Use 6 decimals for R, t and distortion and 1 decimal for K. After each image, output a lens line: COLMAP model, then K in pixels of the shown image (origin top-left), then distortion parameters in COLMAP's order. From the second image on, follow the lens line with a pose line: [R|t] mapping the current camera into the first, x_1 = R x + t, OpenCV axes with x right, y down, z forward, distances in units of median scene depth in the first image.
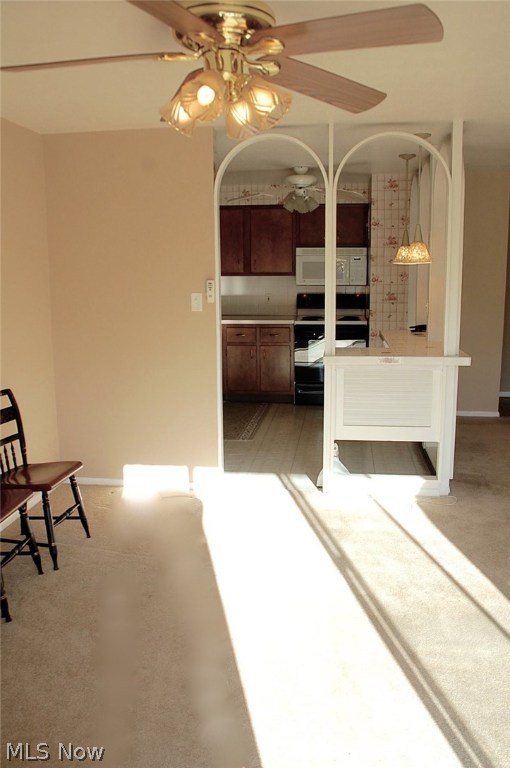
lens RADIAL K [[658.7, 0, 251.0], [0, 658.7, 381.3], [0, 0, 1]] dist [-0.103541, -0.001315]
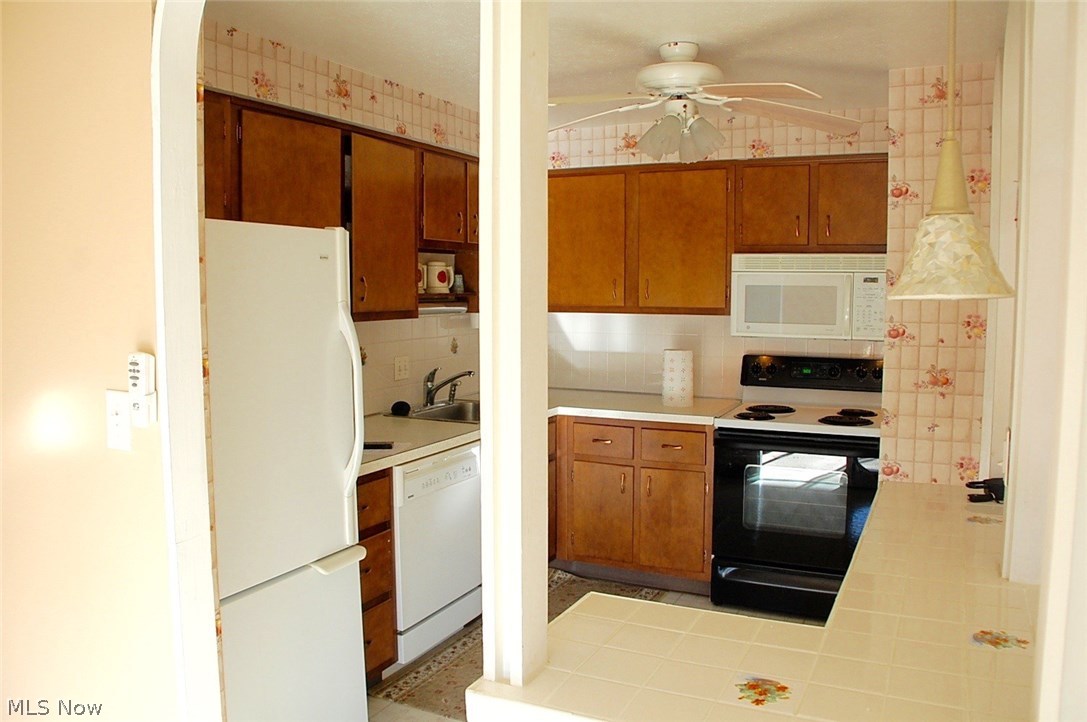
lens RADIAL K [[847.8, 0, 546.0], [0, 847.8, 360.8], [0, 0, 1]] dist [-0.149154, 0.085047]
pose [[0.948495, 0.037548, -0.314558, 0.134488], [-0.064422, 0.995065, -0.075474, -0.079970], [0.310172, 0.091851, 0.946233, 0.426736]]
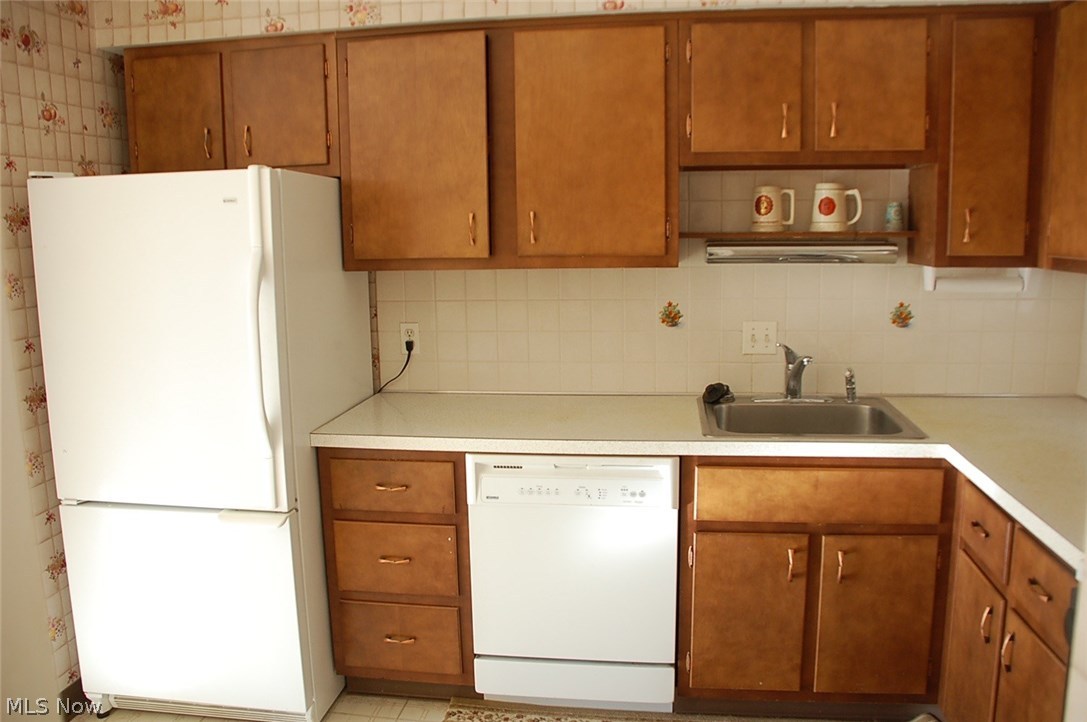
lens RADIAL K [[847.8, 0, 550.6], [0, 847.8, 360.6], [0, 0, 1]] dist [-0.149154, 0.085047]
pose [[-0.004743, 0.168353, -0.985715, 0.264280], [-0.156945, 0.973385, 0.167003, -0.155399], [0.987596, 0.155495, 0.021805, 0.847702]]
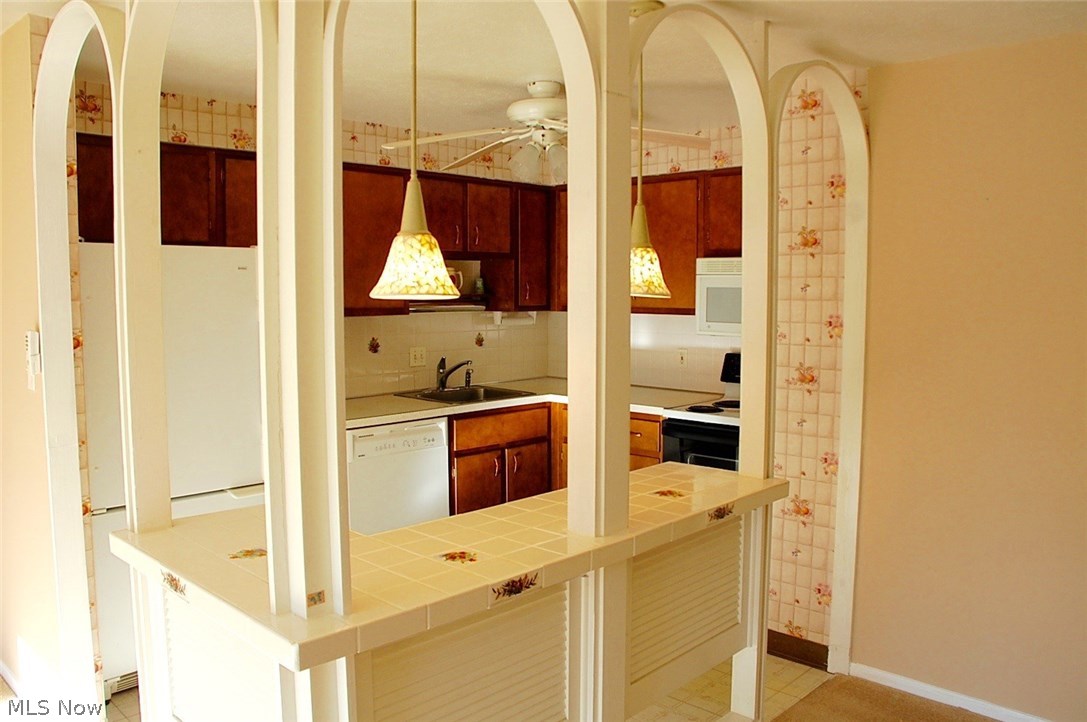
lens RADIAL K [[847.8, 0, 544.9], [0, 847.8, 360.6], [0, 0, 1]] dist [-0.149154, 0.085047]
pose [[0.805422, 0.061158, -0.589538, 0.357180], [-0.112009, 0.992445, -0.050072, -0.086125], [0.582021, 0.106362, 0.806188, 0.446623]]
